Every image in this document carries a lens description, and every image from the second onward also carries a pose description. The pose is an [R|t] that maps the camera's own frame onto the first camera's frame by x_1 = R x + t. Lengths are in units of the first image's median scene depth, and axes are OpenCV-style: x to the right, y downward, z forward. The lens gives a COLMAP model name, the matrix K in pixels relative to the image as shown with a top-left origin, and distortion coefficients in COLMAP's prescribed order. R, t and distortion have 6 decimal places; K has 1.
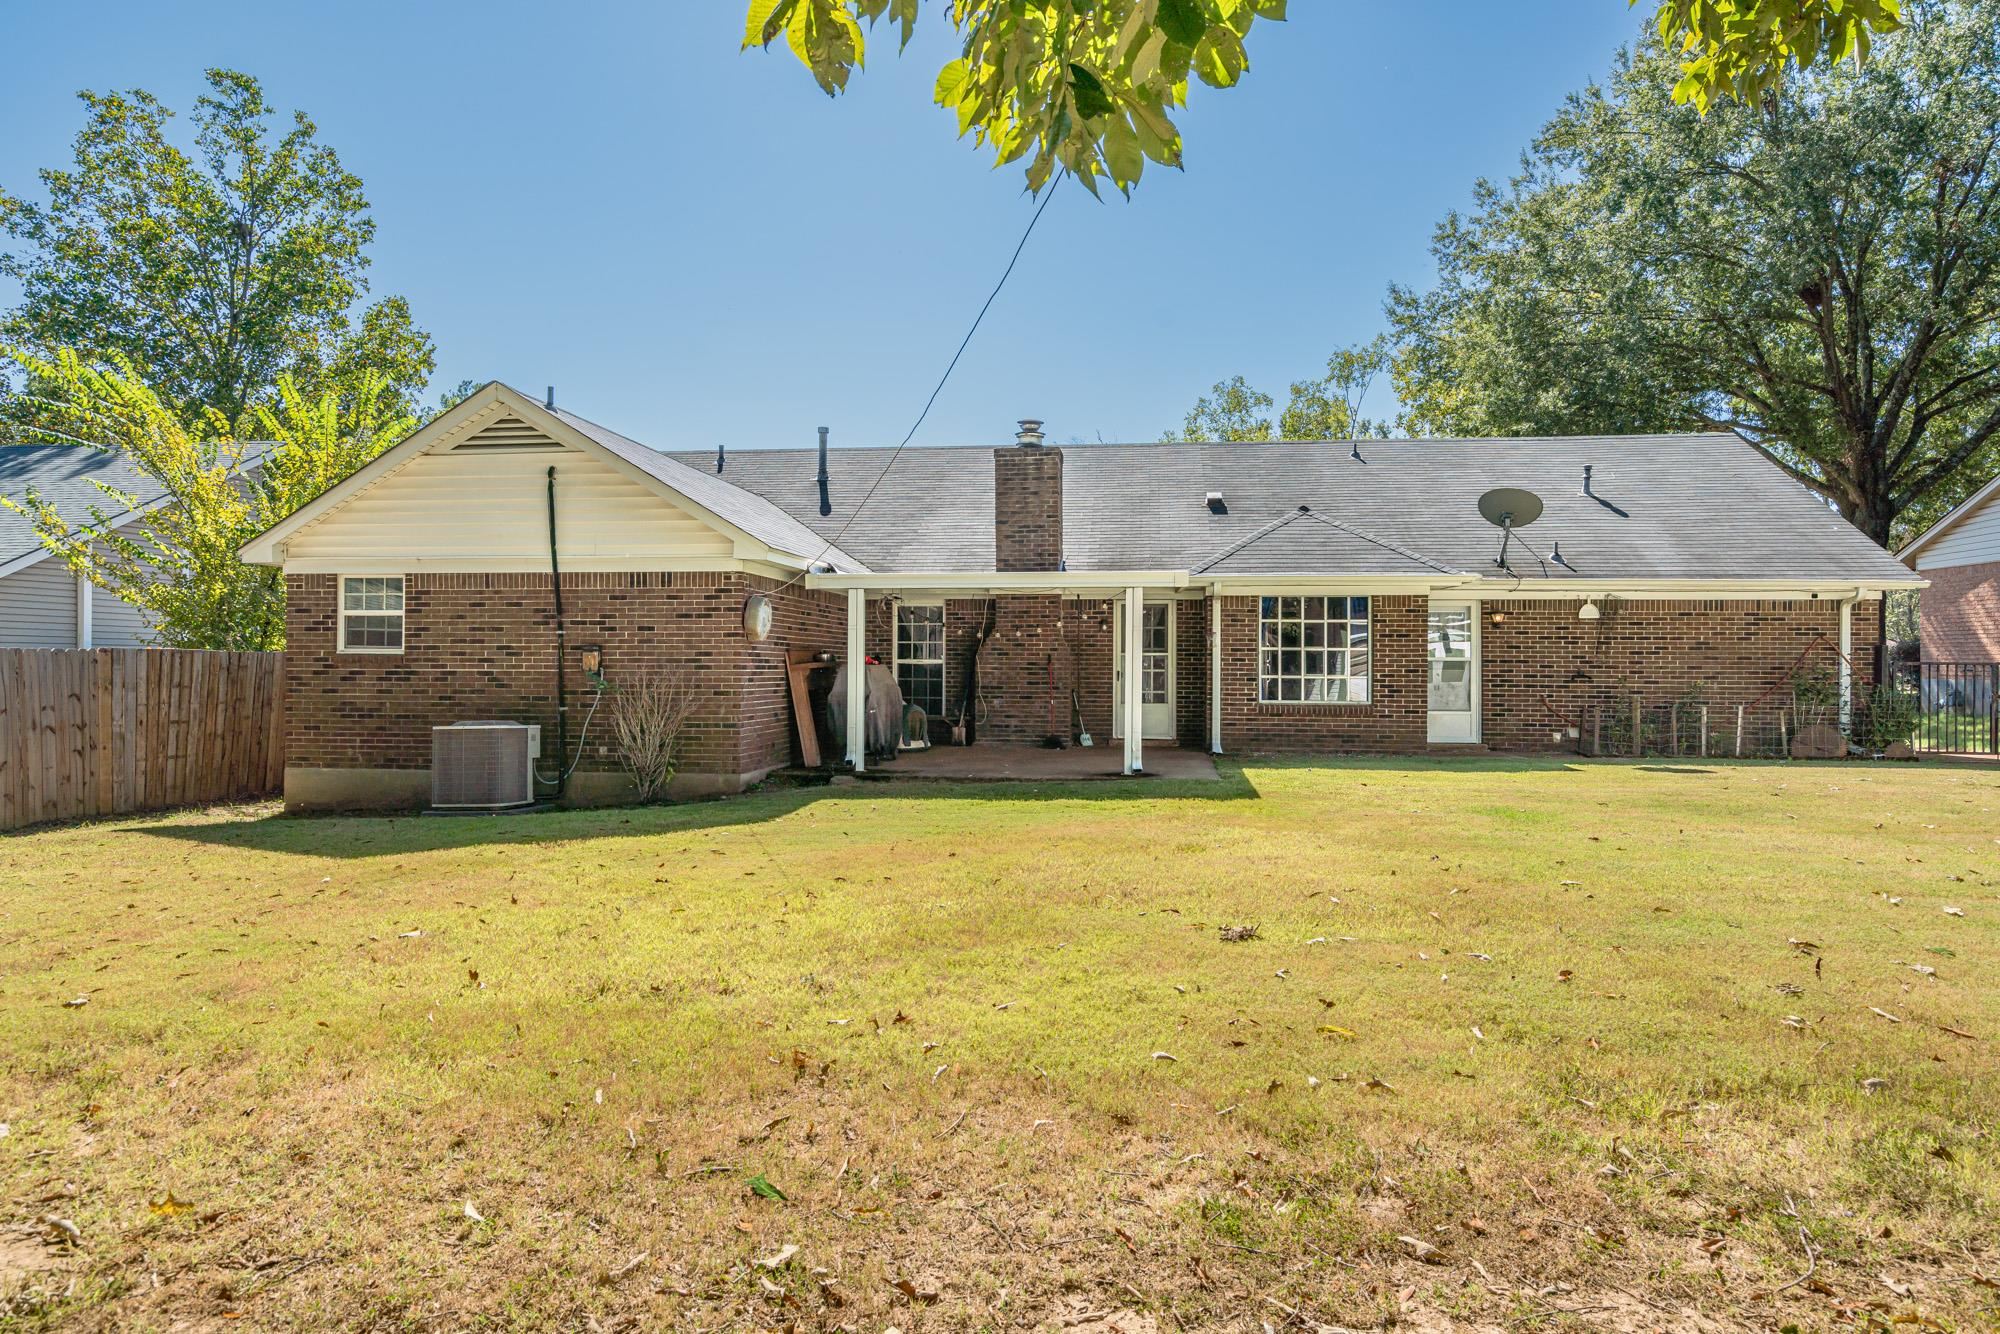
lens RADIAL K [[1177.0, 0, 1000.0], [0, 1177.0, 667.0], [0, 0, 1]] dist [0.002623, 0.000090]
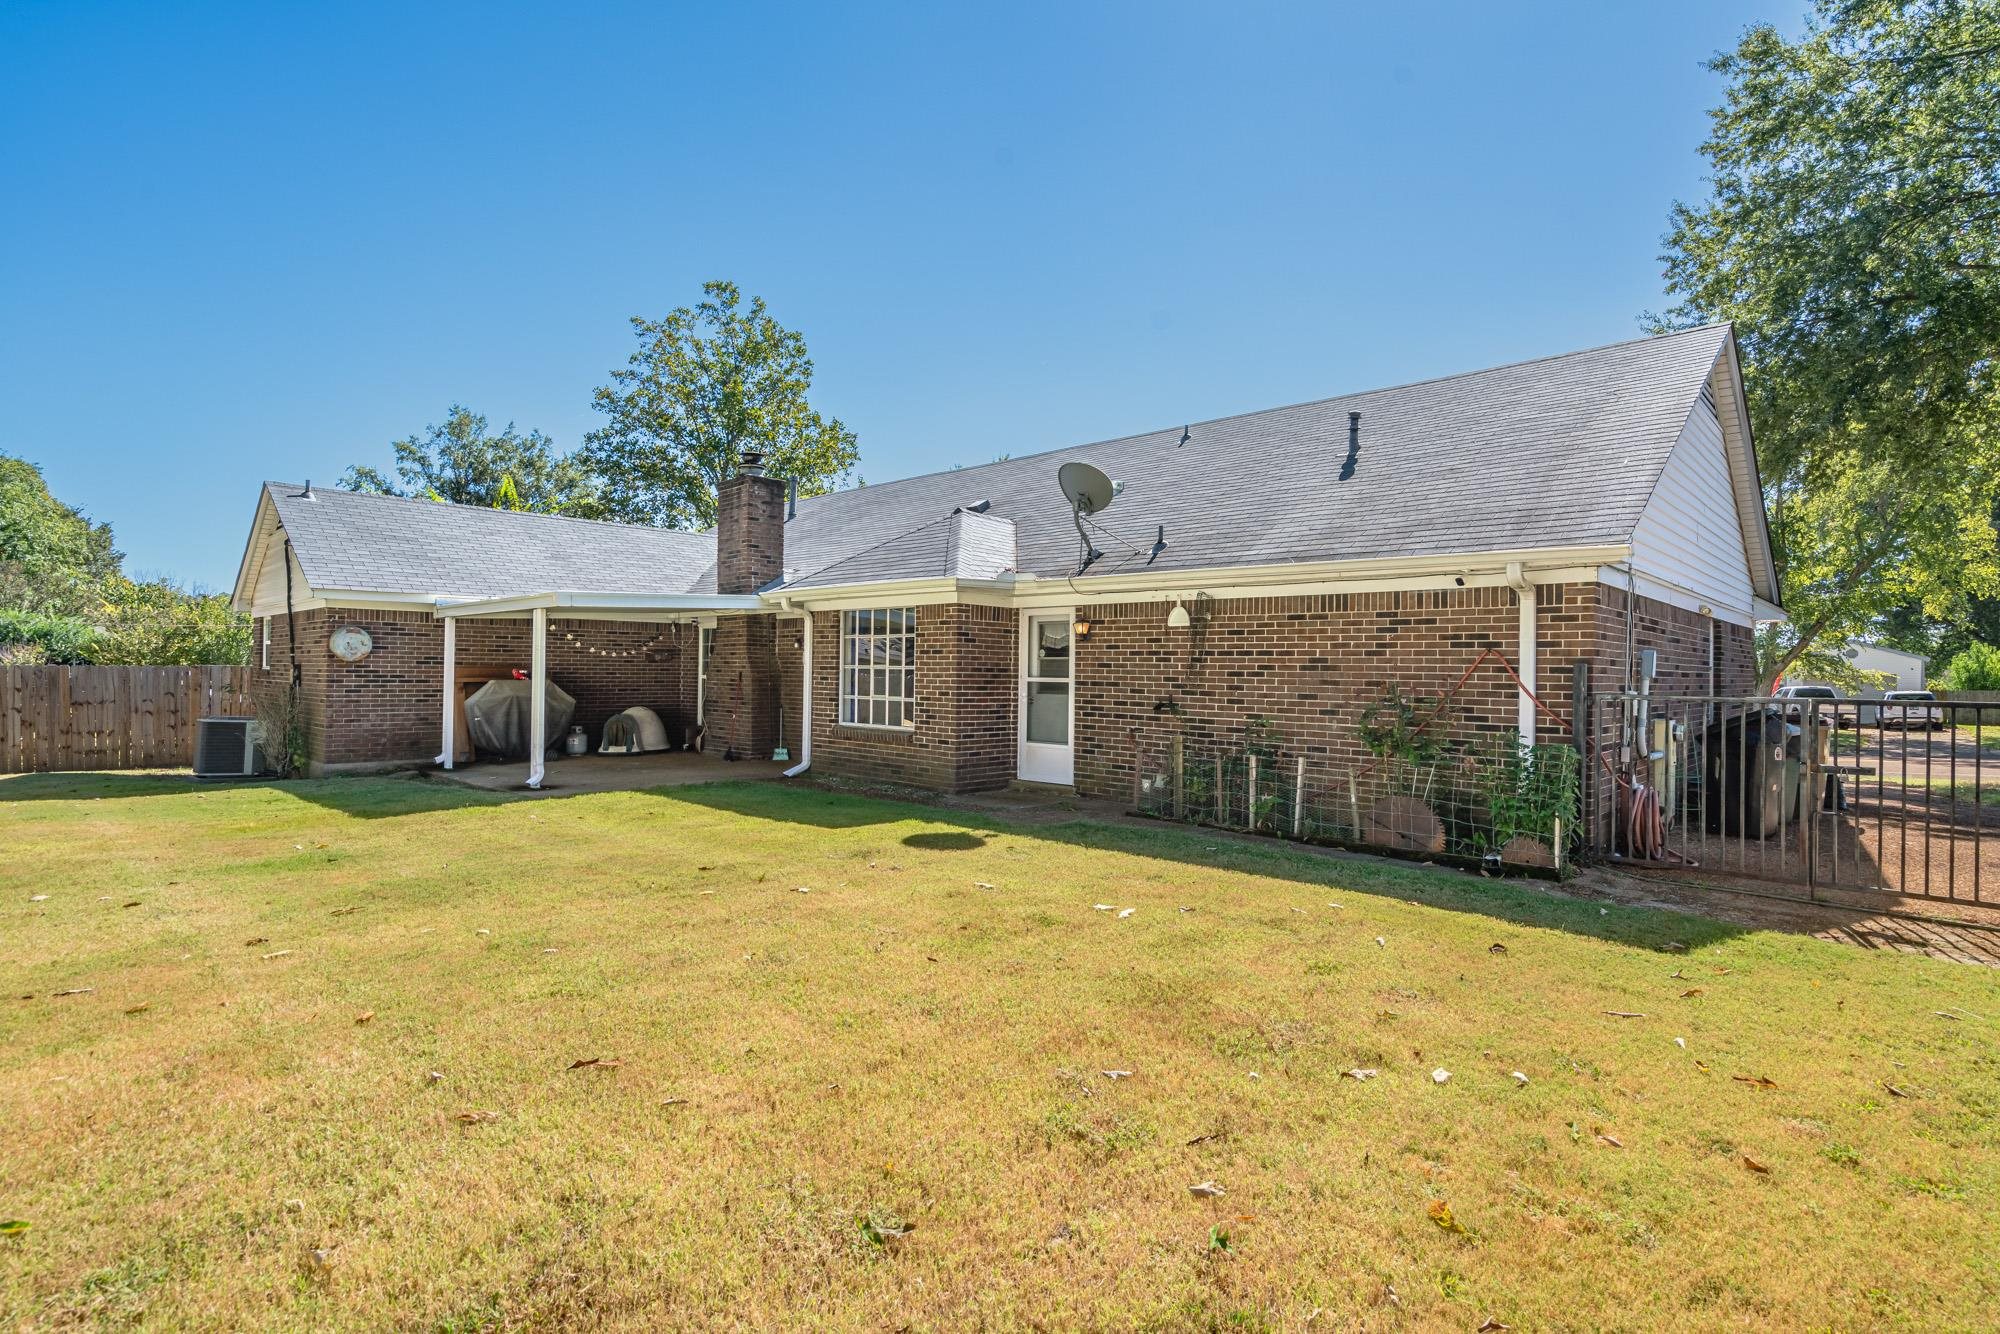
lens RADIAL K [[970.6, 0, 1000.0], [0, 970.6, 667.0], [0, 0, 1]] dist [-0.002302, -0.000083]
pose [[0.804761, 0.002832, -0.593592, 0.771133], [-0.008606, 0.999939, -0.006897, -0.010970], [0.593536, 0.010659, 0.804737, 0.449401]]
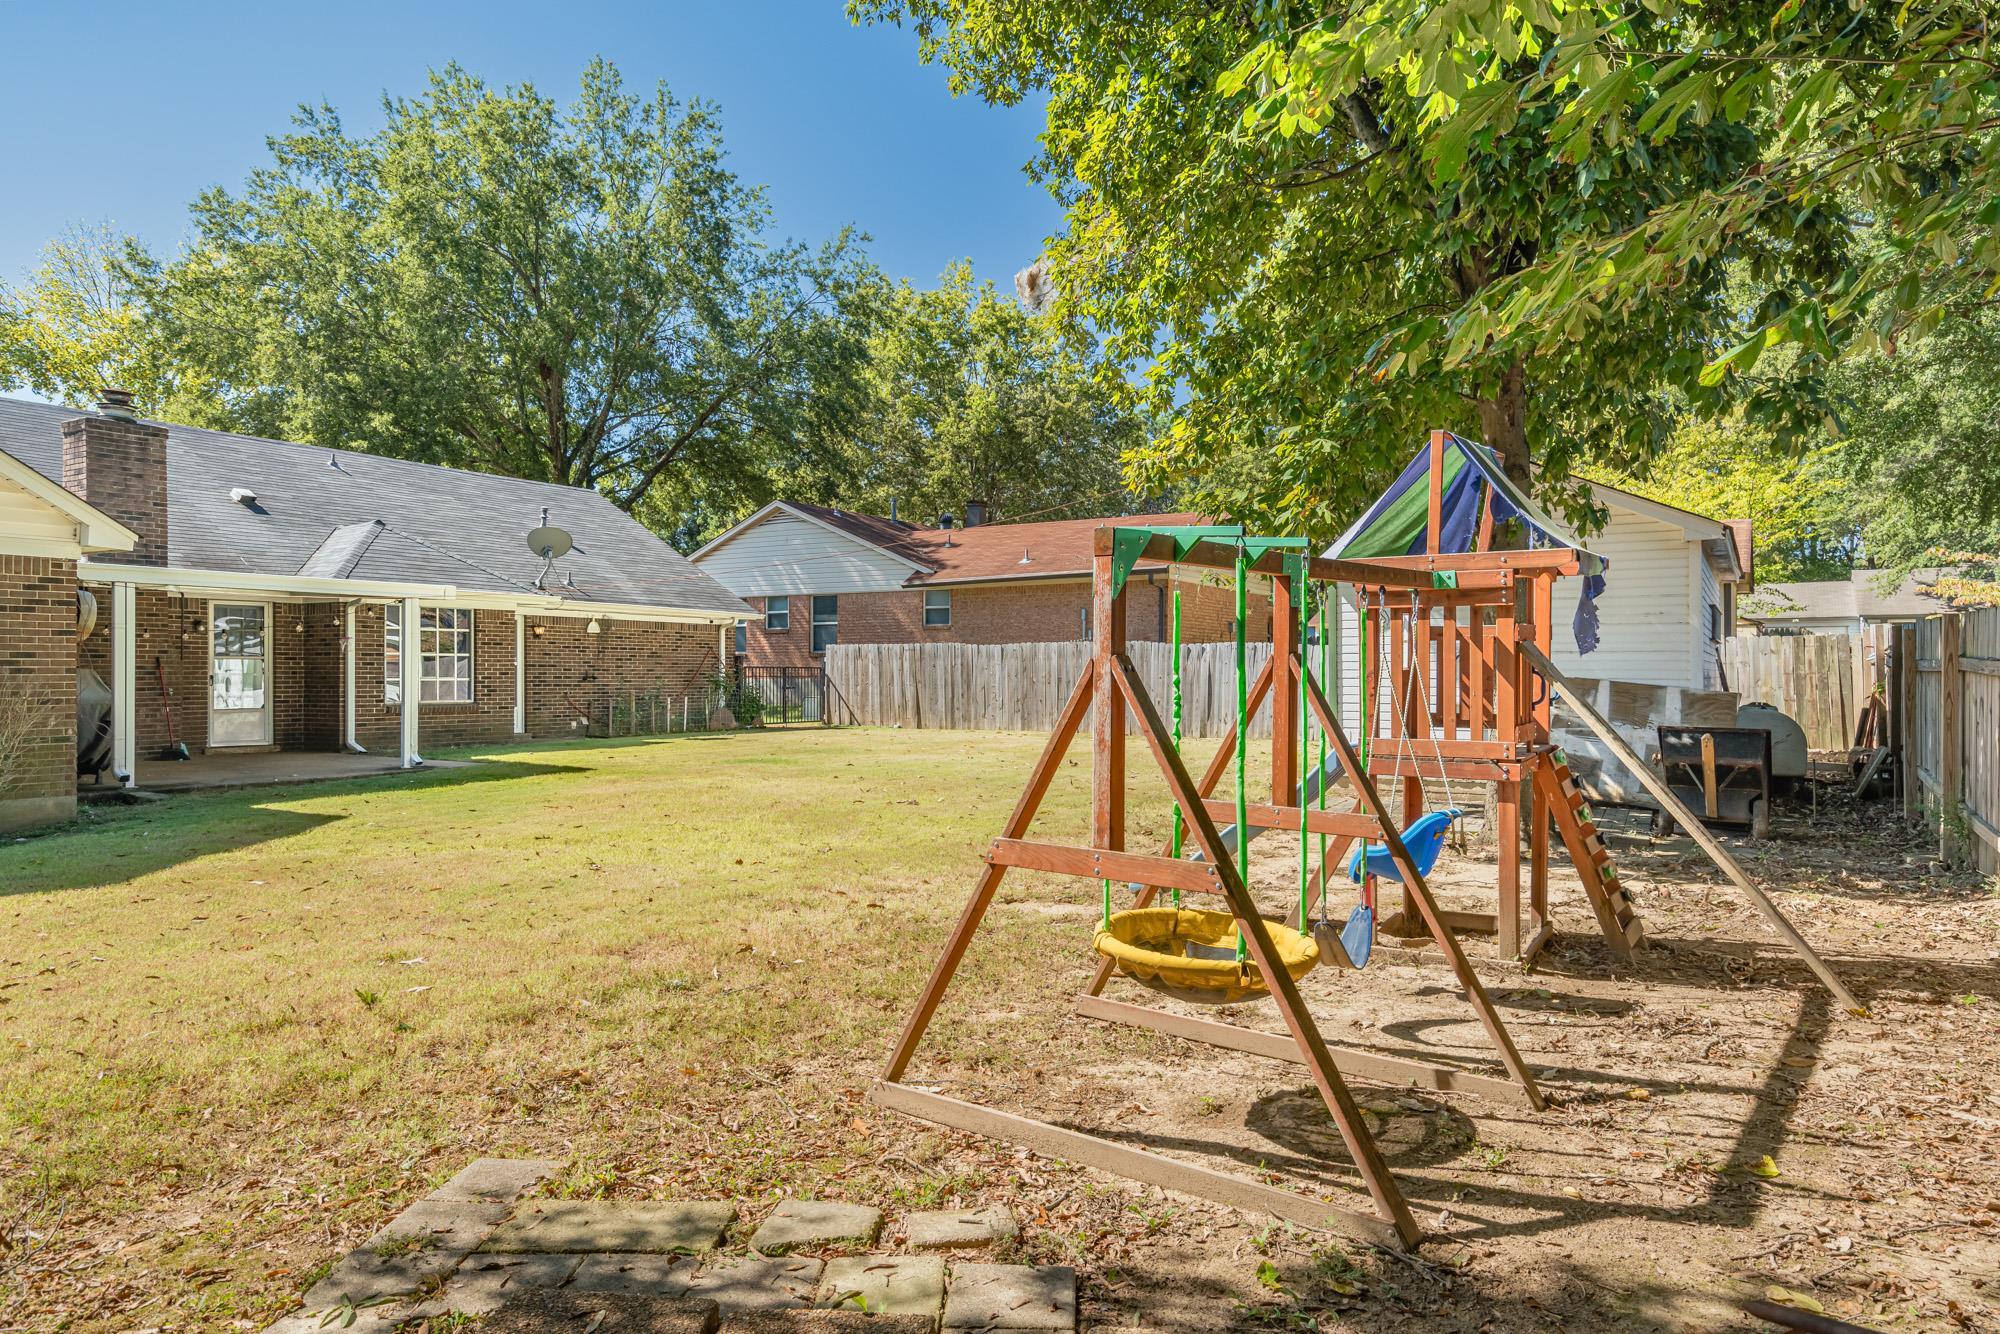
lens RADIAL K [[1309.8, 0, 1000.0], [0, 1309.8, 667.0], [0, 0, 1]] dist [0.004211, 0.001395]
pose [[0.413605, 0.001124, 0.910456, -0.634062], [0.000930, 0.999998, -0.001657, -0.000461], [-0.910456, 0.001532, 0.413603, -0.008016]]
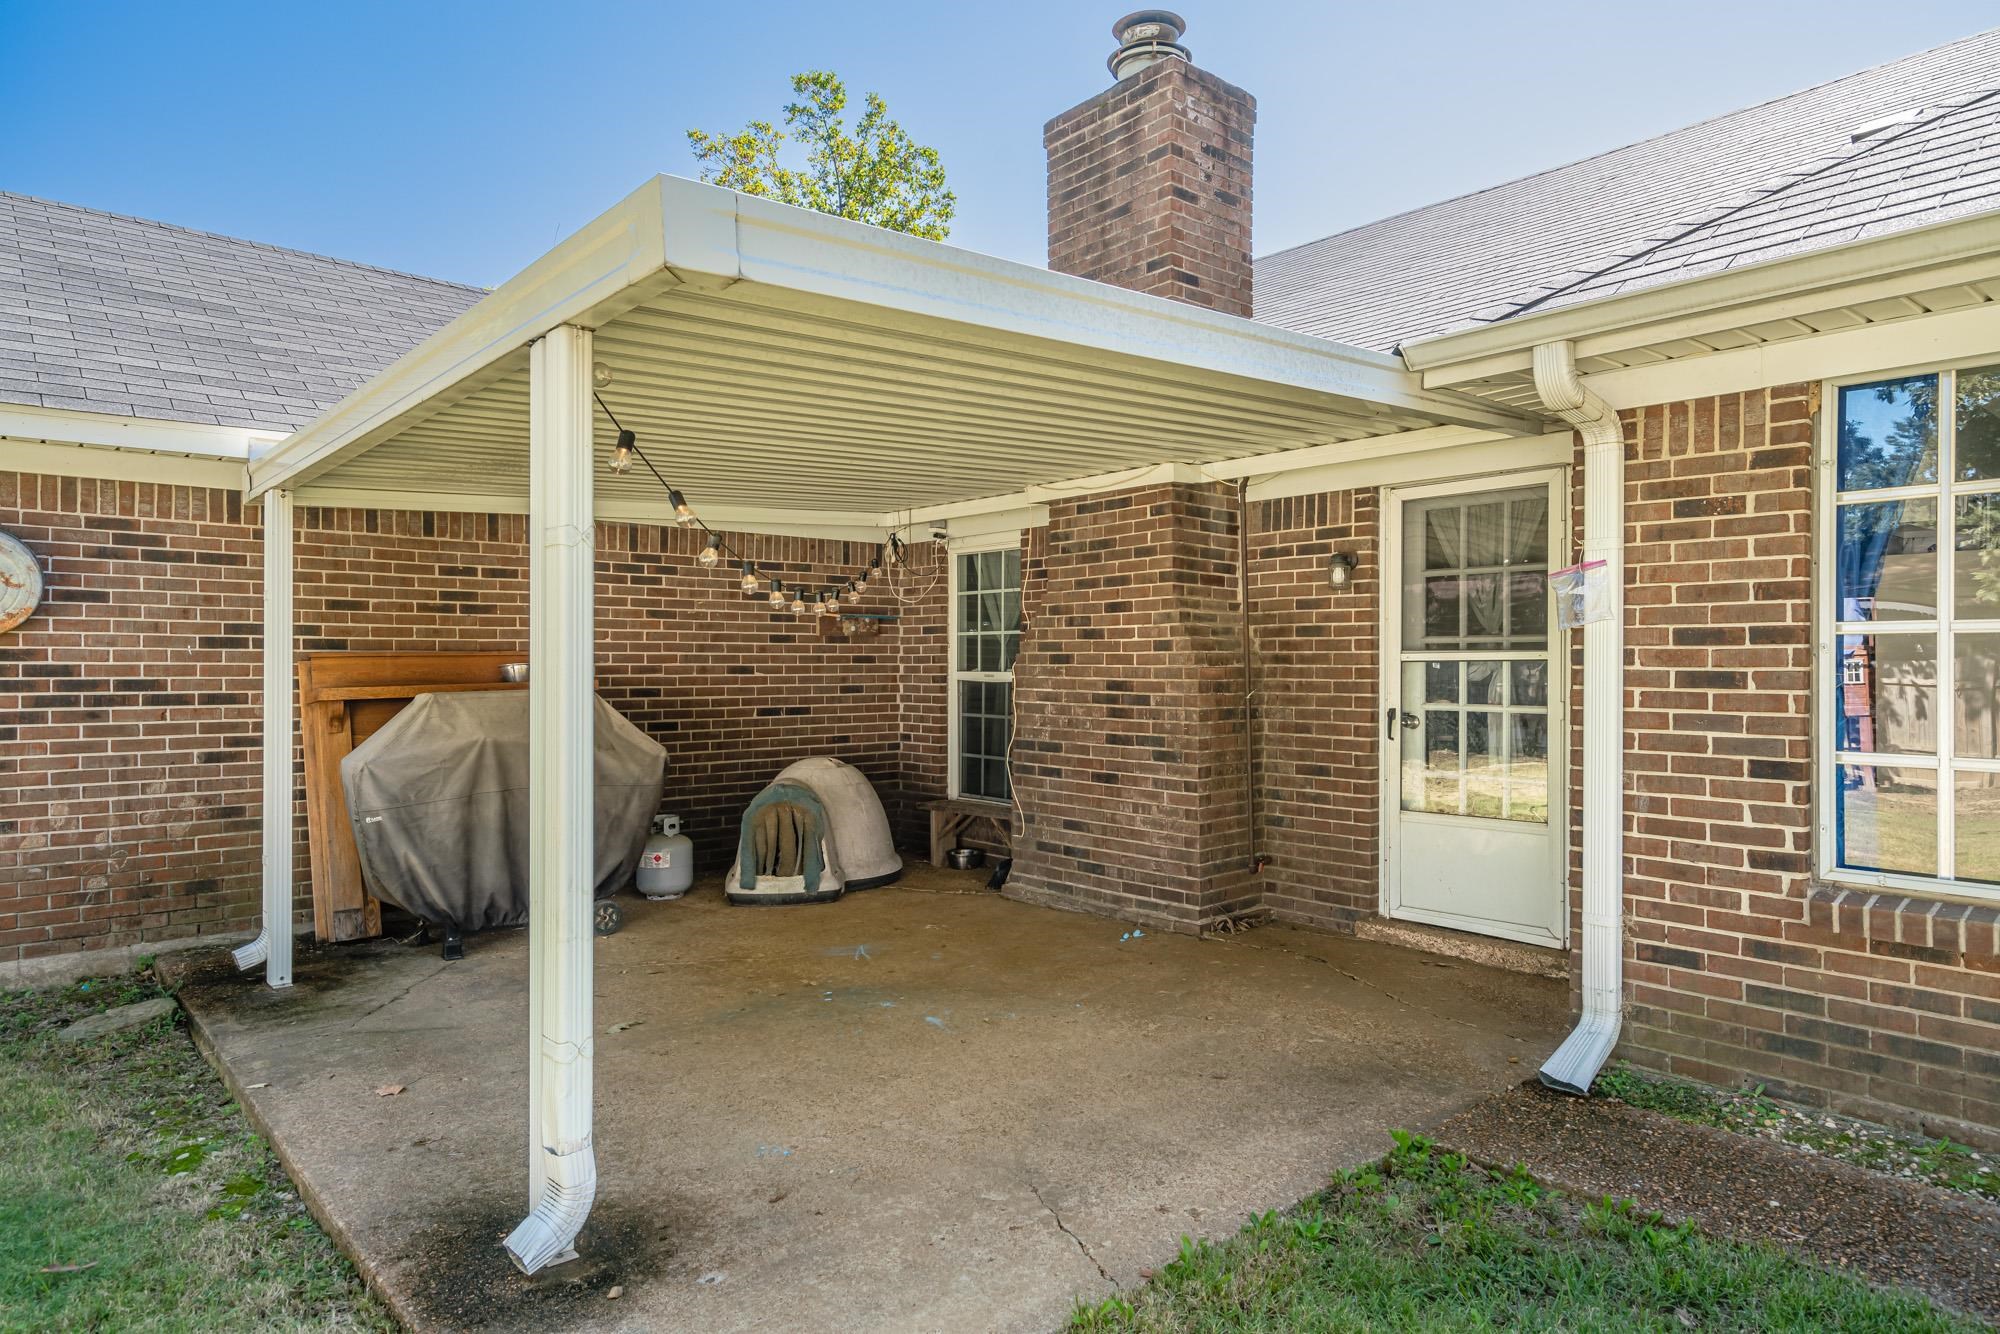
lens RADIAL K [[1177.0, 0, 1000.0], [0, 1177.0, 667.0], [0, 0, 1]] dist [0.002623, 0.000090]
pose [[0.751081, -0.001922, -0.660207, 0.247180], [0.002438, 0.999997, -0.000138, -0.008544], [0.660205, -0.001505, 0.751084, 0.729383]]
